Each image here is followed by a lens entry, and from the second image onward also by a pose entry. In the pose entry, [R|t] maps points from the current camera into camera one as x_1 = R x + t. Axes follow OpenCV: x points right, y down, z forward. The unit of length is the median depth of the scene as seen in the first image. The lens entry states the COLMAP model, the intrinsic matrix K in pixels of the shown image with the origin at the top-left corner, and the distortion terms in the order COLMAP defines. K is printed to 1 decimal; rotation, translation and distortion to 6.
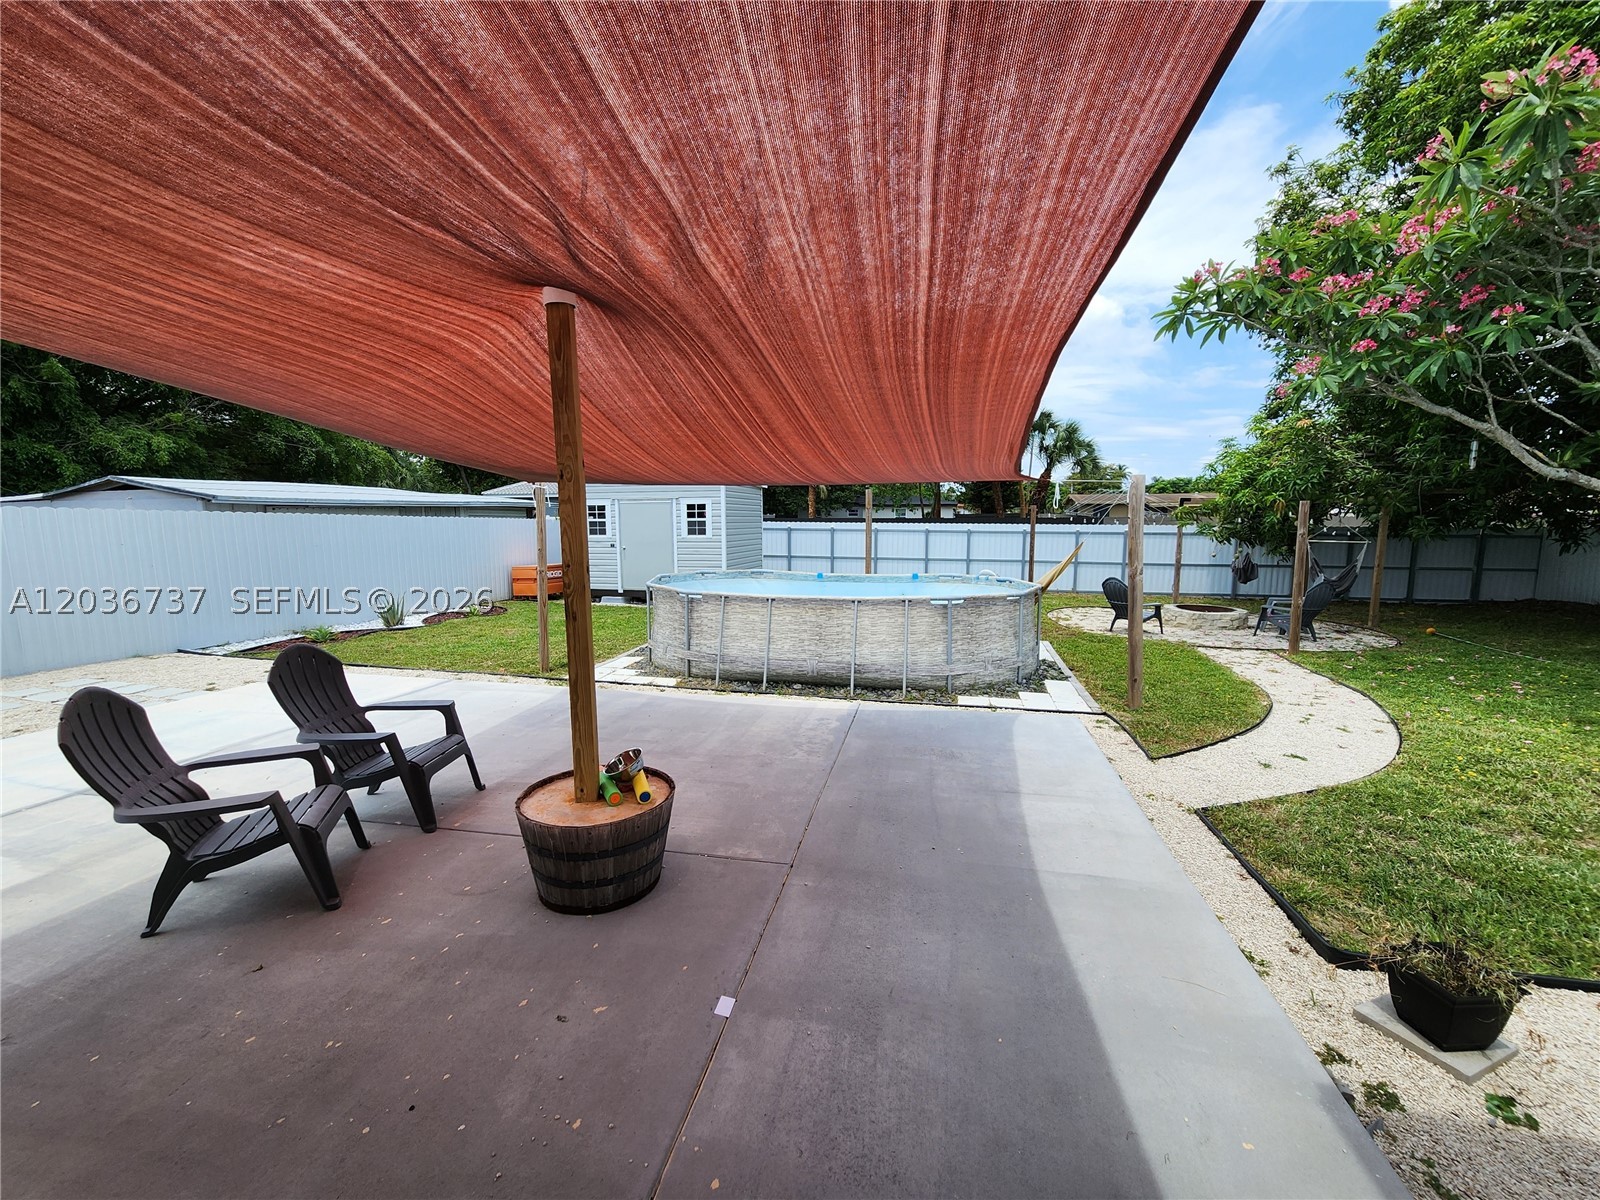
lens RADIAL K [[657.6, 0, 802.5], [0, 657.6, 603.7], [0, 0, 1]] dist [0.005205, -0.000710]
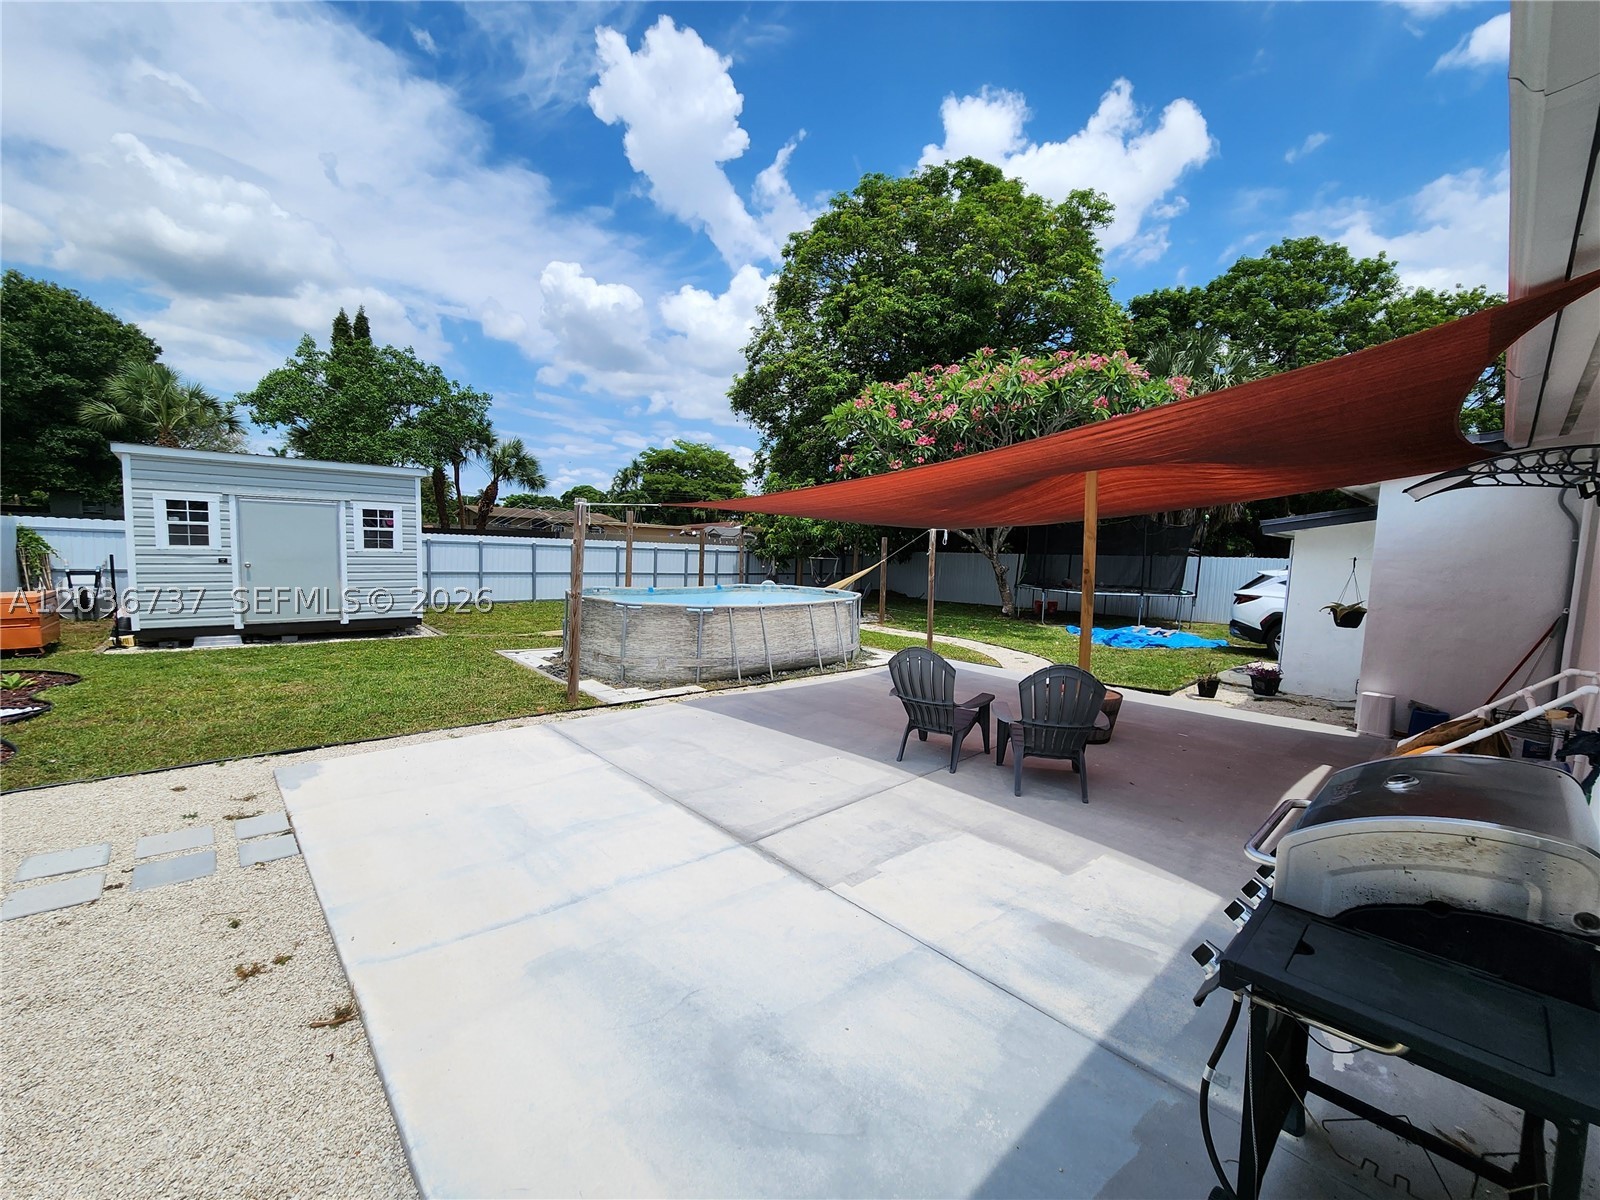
lens RADIAL K [[657.6, 0, 802.4], [0, 657.6, 596.4], [0, 0, 1]] dist [0.005205, -0.000710]
pose [[0.557011, -0.045788, 0.829242, -0.542305], [0.067790, 0.997654, 0.009552, -0.018162], [-0.827733, 0.050894, 0.558809, 0.122326]]
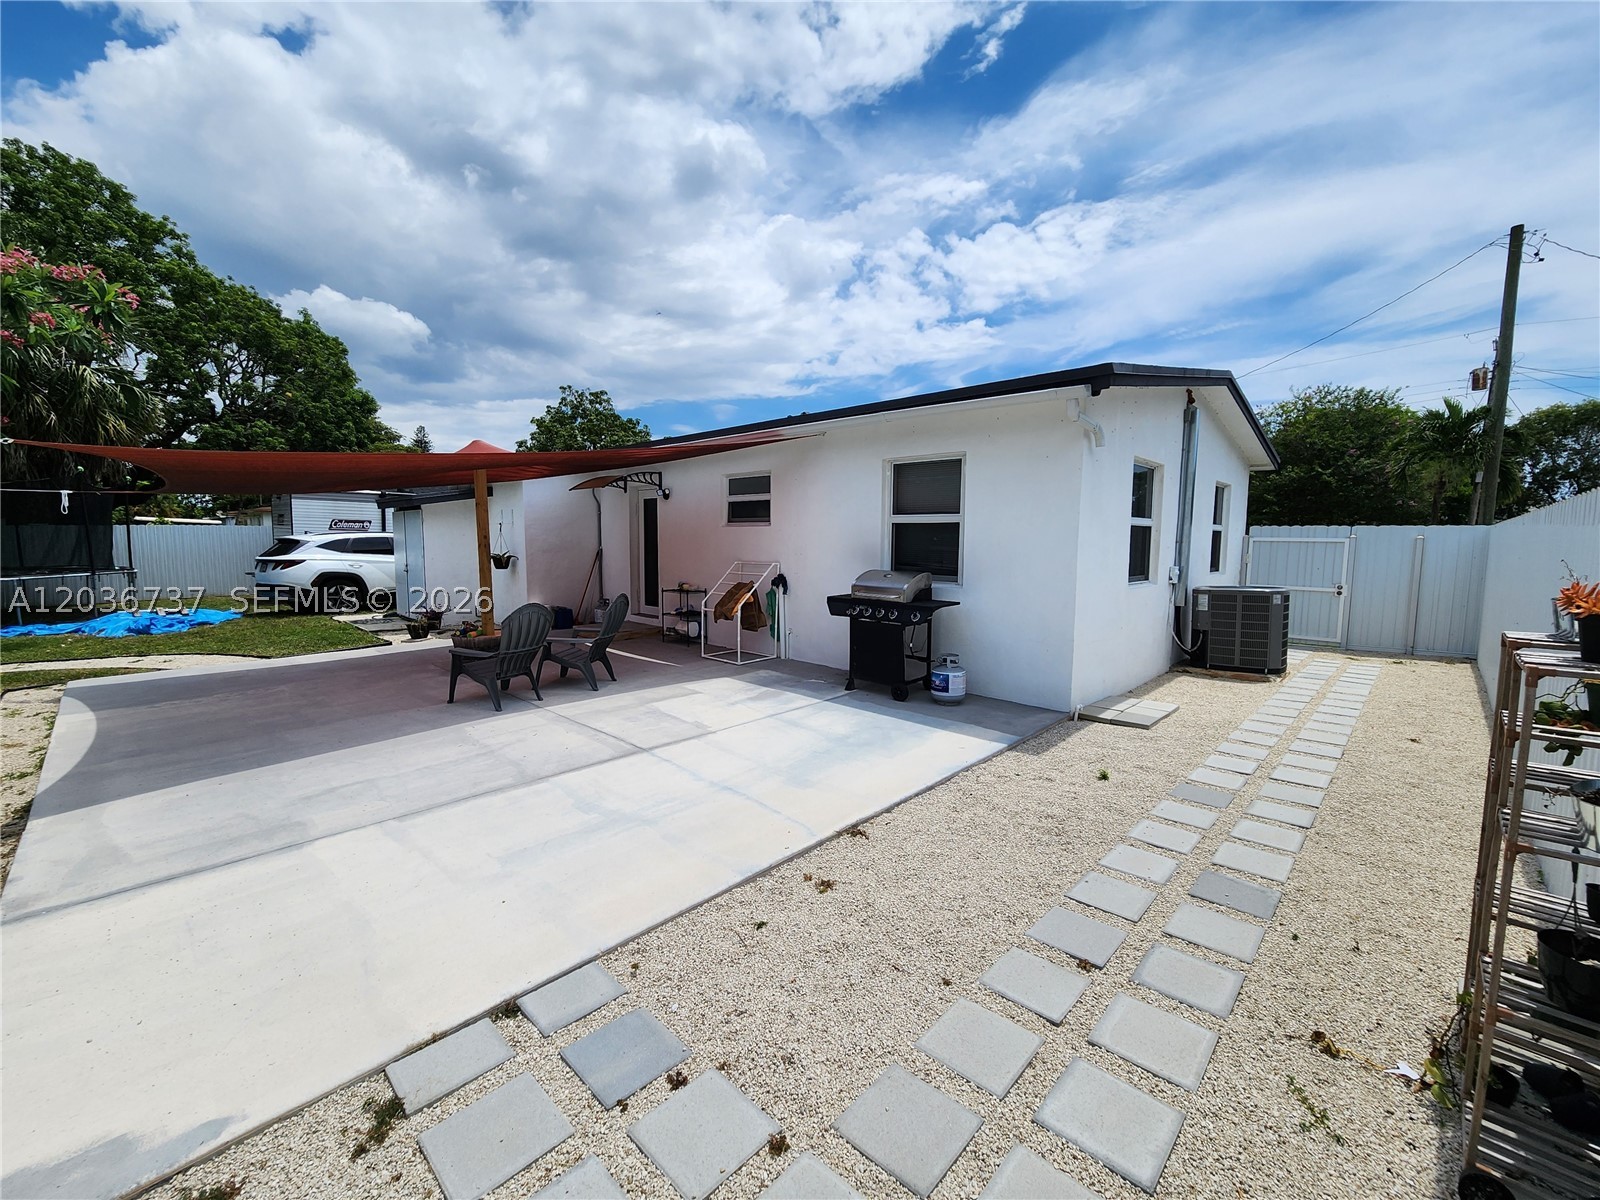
lens RADIAL K [[657.6, 0, 812.4], [0, 657.6, 601.4], [0, 0, 1]] dist [0.005205, -0.000710]
pose [[-0.871684, -0.050031, 0.487508, -0.579400], [0.058229, 0.977155, 0.204397, -0.060431], [-0.486597, 0.206556, -0.848857, 0.545511]]
